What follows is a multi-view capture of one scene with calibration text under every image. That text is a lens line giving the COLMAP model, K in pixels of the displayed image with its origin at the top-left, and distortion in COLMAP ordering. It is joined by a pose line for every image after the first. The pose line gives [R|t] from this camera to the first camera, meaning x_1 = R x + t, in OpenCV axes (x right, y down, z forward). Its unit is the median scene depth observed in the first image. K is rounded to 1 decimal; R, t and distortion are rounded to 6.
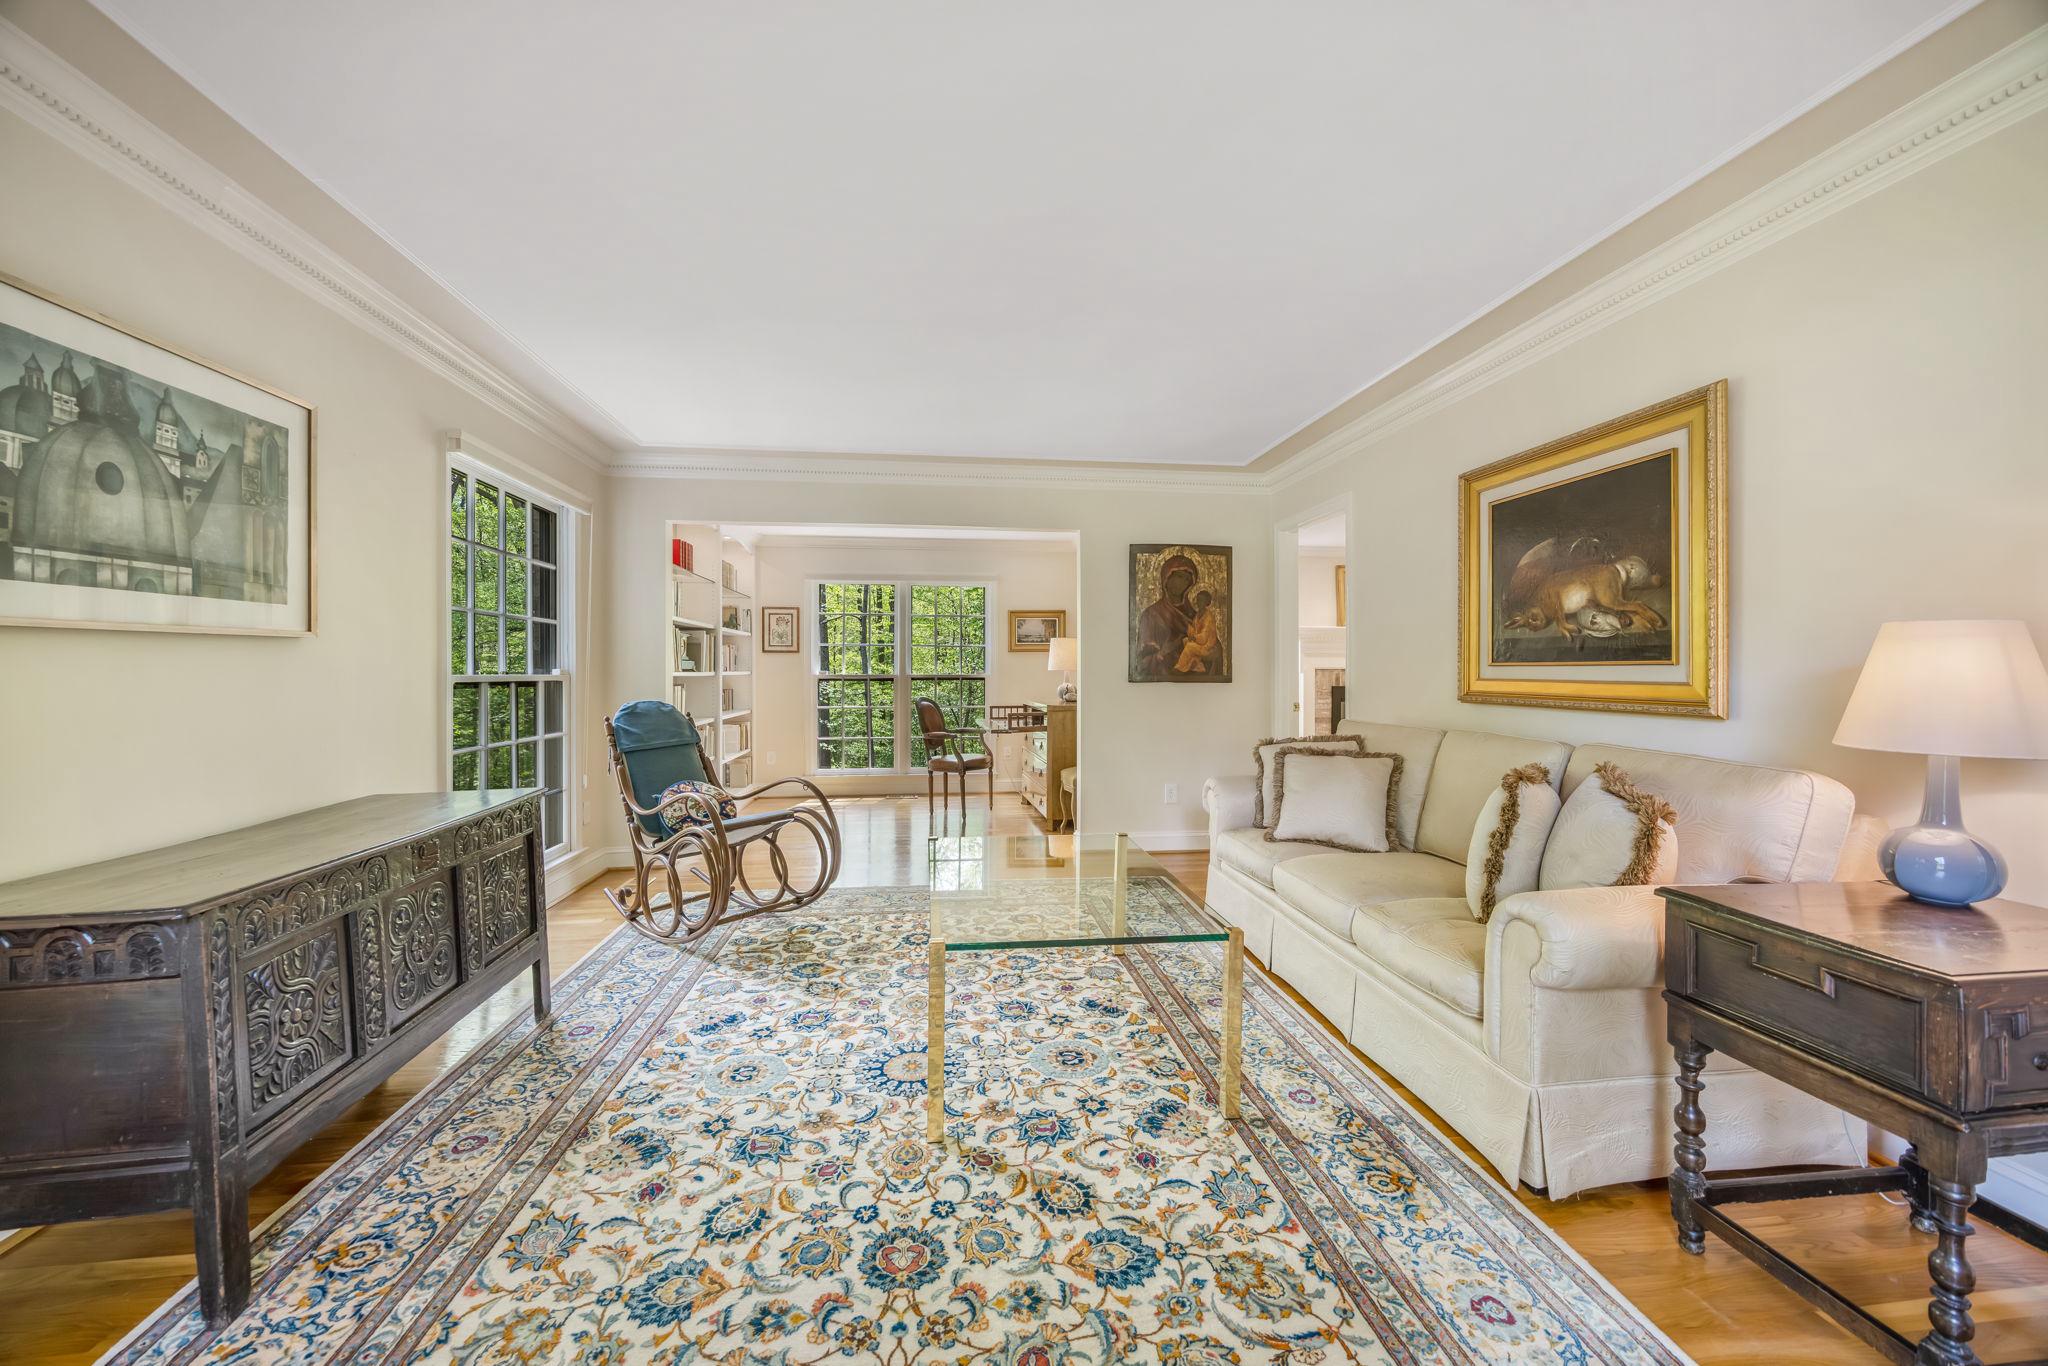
lens RADIAL K [[785.8, 0, 1032.1], [0, 785.8, 673.3], [0, 0, 1]] dist [0.003254, 0.000064]
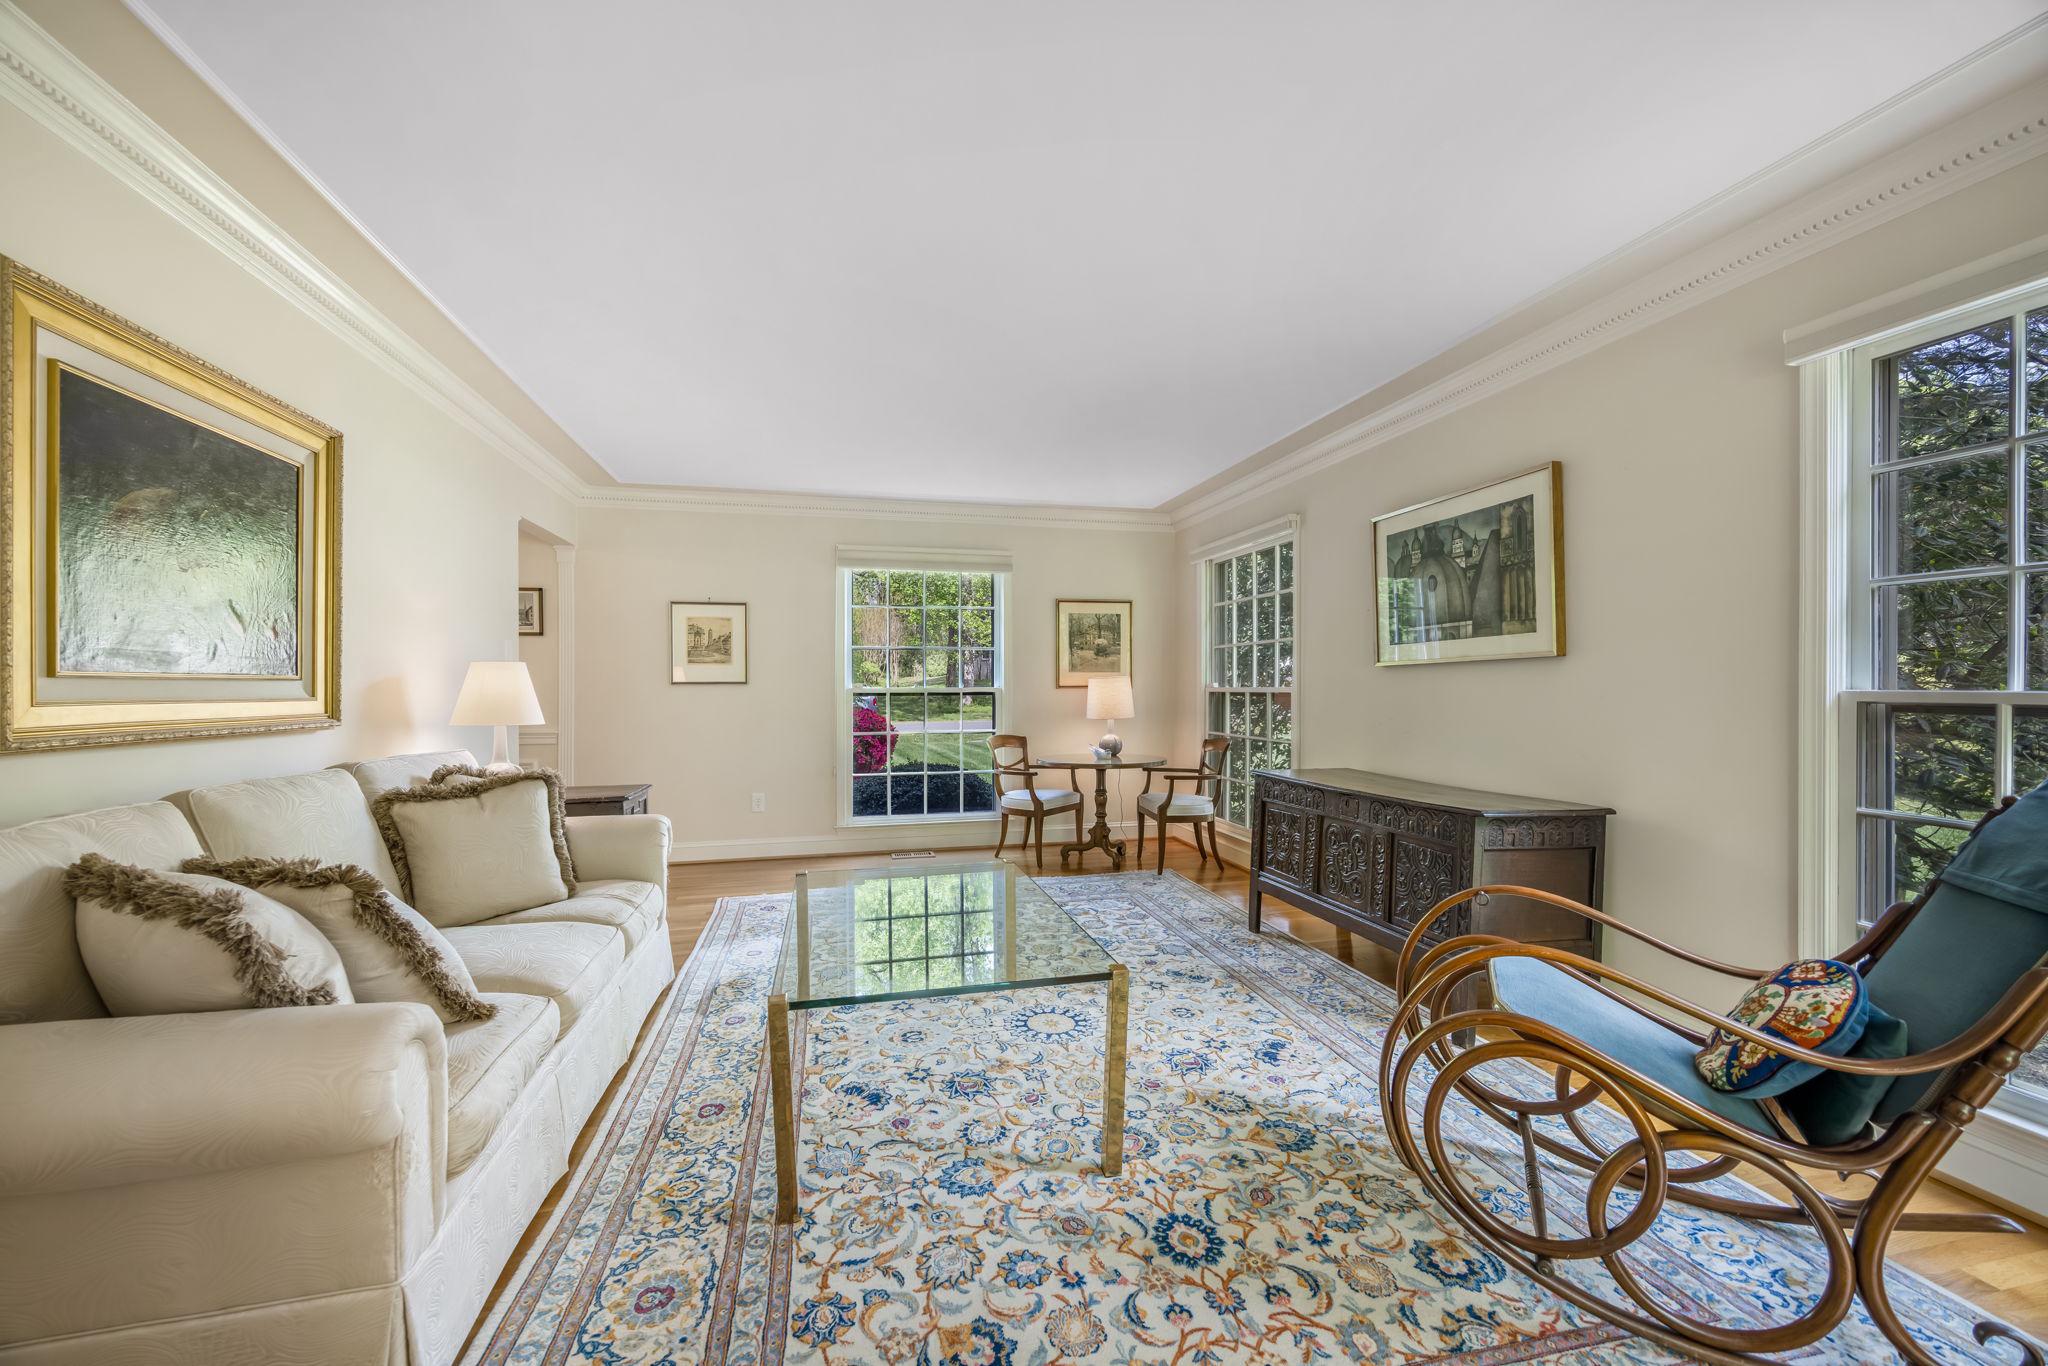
lens RADIAL K [[785.8, 0, 1015.5], [0, 785.8, 687.4], [0, 0, 1]] dist [0.003254, 0.000064]
pose [[-0.995775, 0.001710, -0.091814, 0.005766], [0.001138, 0.999980, 0.006277, -0.005671], [0.091823, 0.006146, -0.995756, 1.834072]]
